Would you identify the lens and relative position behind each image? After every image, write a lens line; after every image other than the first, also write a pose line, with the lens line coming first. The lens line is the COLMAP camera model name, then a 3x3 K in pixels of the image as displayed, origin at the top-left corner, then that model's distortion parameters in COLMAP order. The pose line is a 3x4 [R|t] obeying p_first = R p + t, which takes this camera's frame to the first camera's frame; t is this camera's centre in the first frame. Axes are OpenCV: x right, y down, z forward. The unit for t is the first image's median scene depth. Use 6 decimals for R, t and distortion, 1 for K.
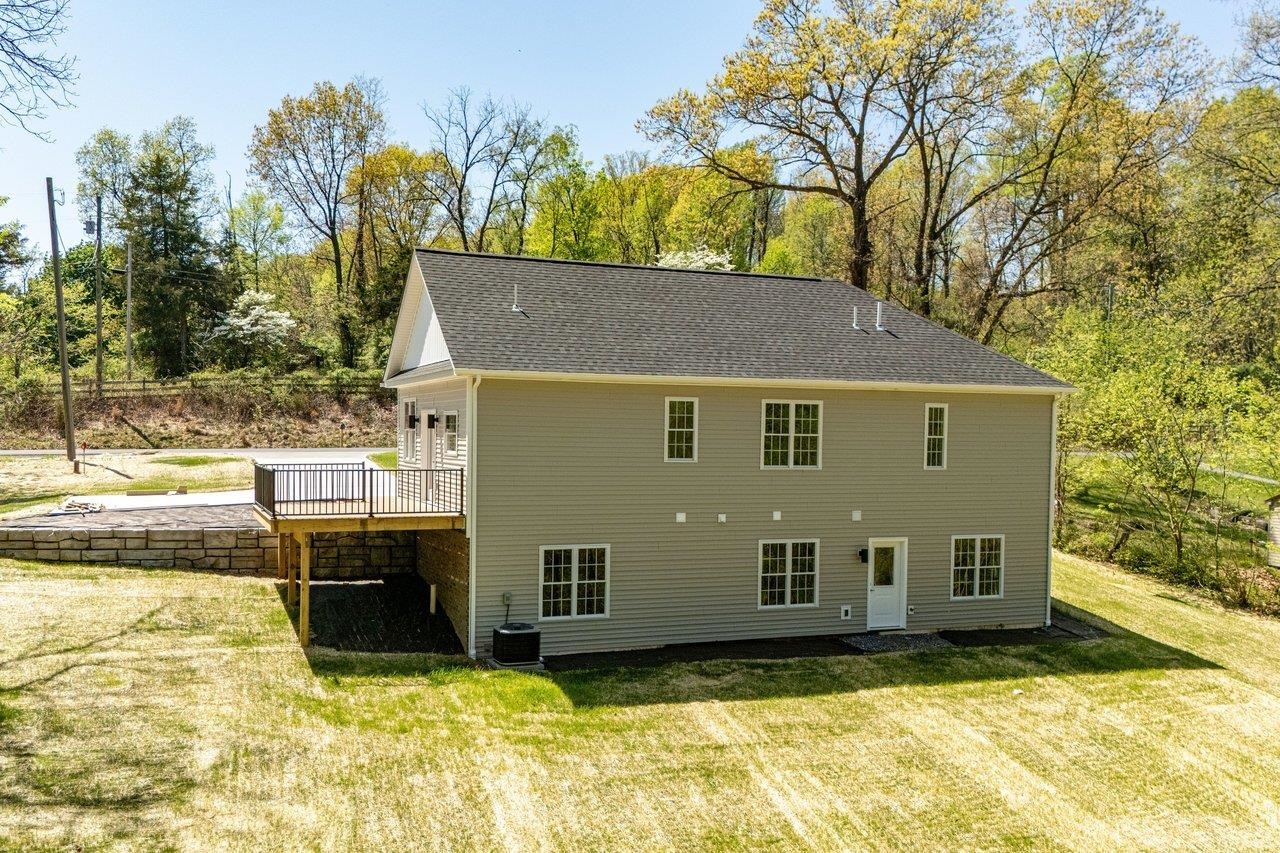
lens RADIAL K [[1046.6, 0, 645.8], [0, 1046.6, 427.6], [0, 0, 1]] dist [-0.003341, -0.004185]
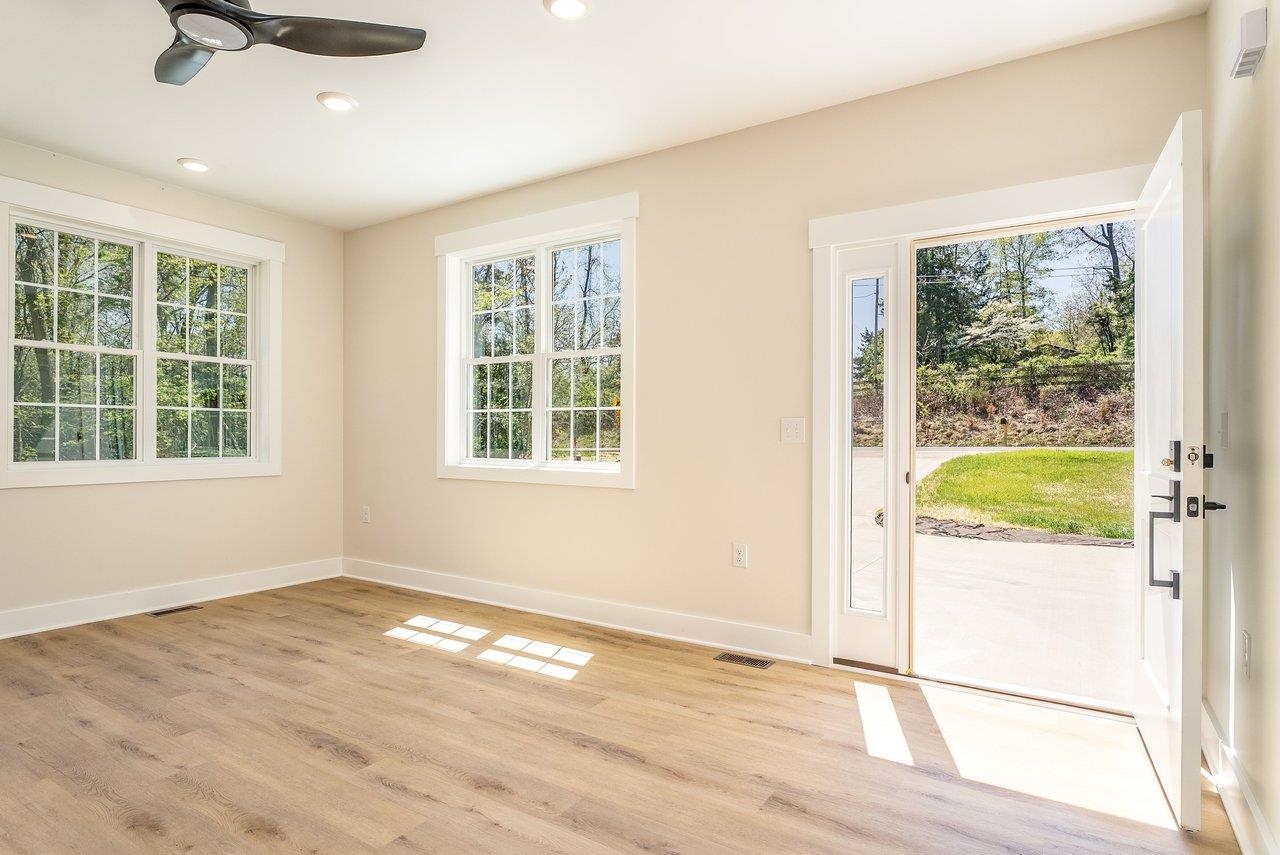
lens RADIAL K [[731.5, 0, 615.4], [0, 731.5, 418.7], [0, 0, 1]] dist [-0.002990, -0.000866]
pose [[0.576378, -0.029208, -0.816661, 0.002849], [0.007498, 0.999508, -0.030456, 0.010778], [0.817149, 0.011431, 0.576313, 0.366950]]
